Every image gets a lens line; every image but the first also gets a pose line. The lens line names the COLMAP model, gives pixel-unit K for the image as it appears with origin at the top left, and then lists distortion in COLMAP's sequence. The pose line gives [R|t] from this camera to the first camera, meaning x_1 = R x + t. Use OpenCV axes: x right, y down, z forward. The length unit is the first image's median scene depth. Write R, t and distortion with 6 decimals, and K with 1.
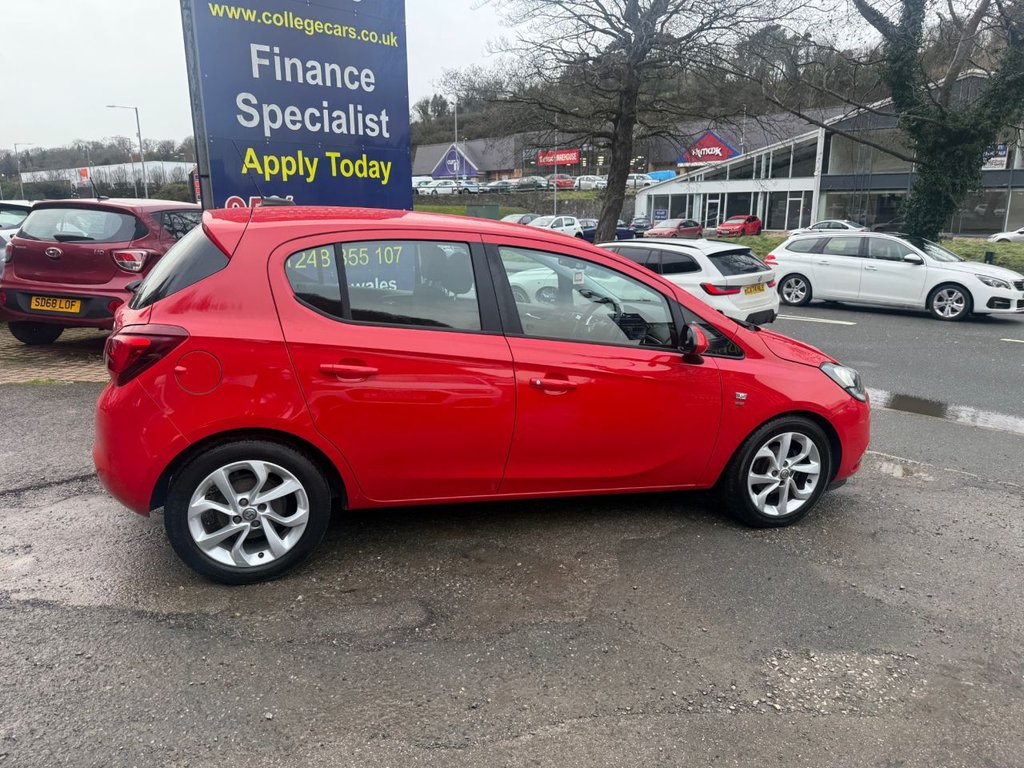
lens RADIAL K [[709.8, 0, 515.4], [0, 709.8, 388.9], [0, 0, 1]] dist [0.052189, -0.073035]
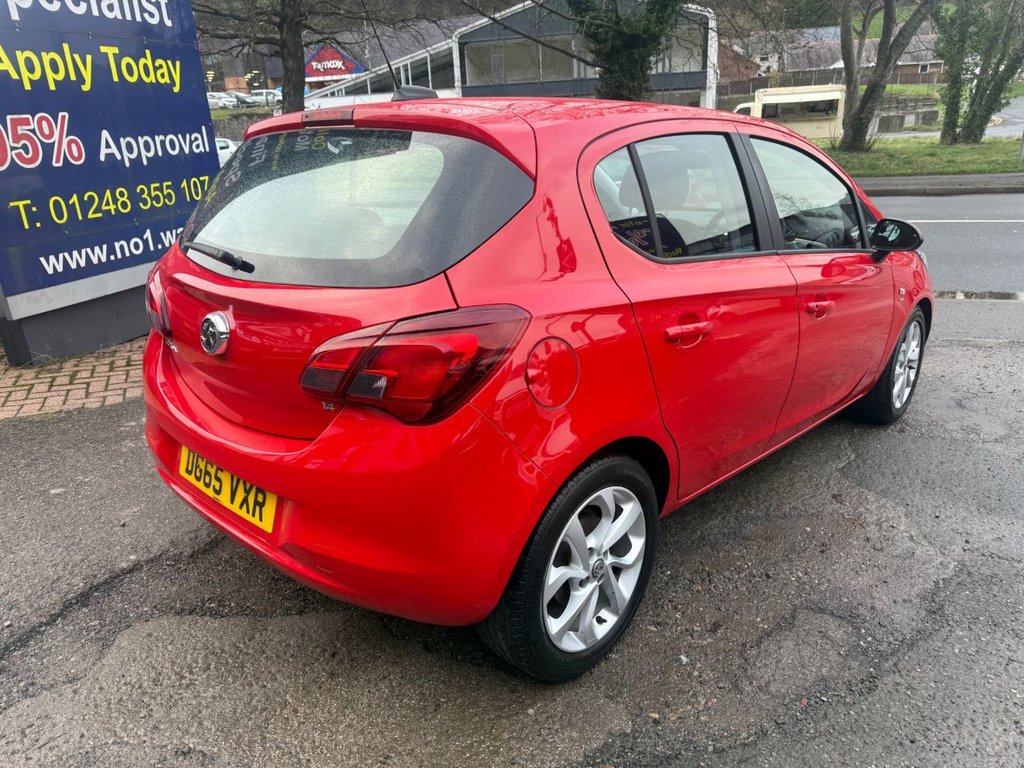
lens RADIAL K [[727.2, 0, 512.0], [0, 727.2, 384.0], [0, 0, 1]] dist [0.002623, -0.005319]
pose [[0.881025, -0.199963, 0.428731, -0.282151], [0.159827, 0.978801, 0.128081, -0.037091], [-0.445254, -0.044319, 0.894307, 0.177715]]
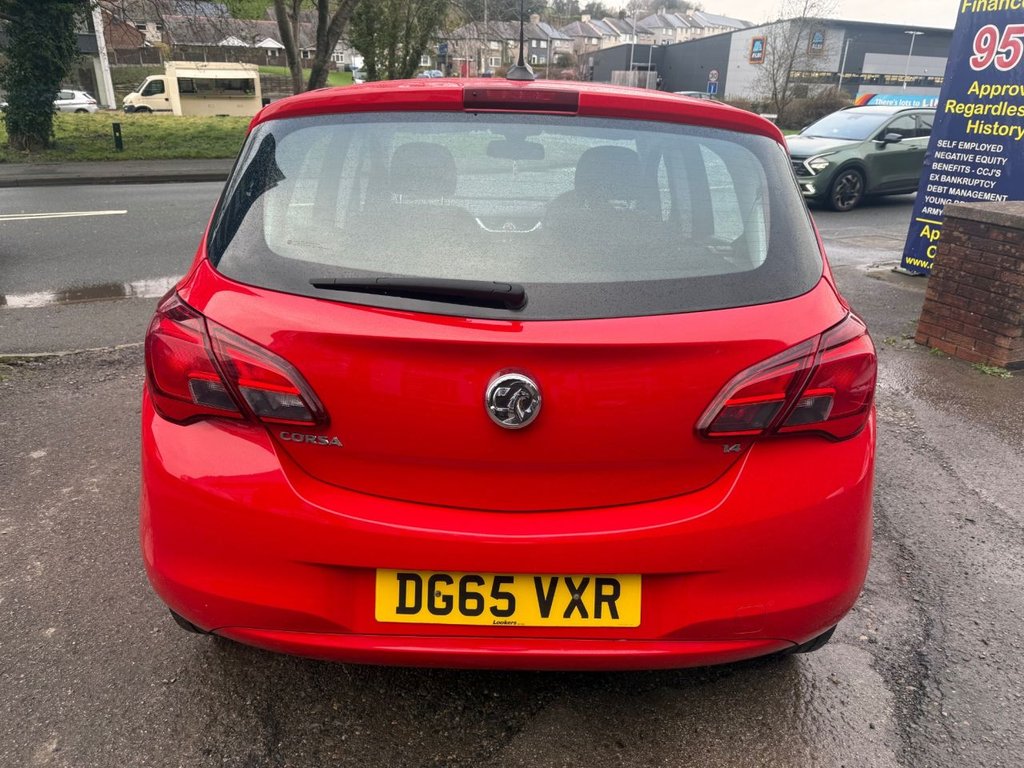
lens RADIAL K [[736.3, 0, 512.0], [0, 736.3, 384.0], [0, 0, 1]] dist [-0.000124, -0.006211]
pose [[0.321617, -0.347218, 0.880910, -0.430069], [0.208492, 0.933474, 0.291817, -0.098696], [-0.923631, 0.089809, 0.372613, 0.394170]]
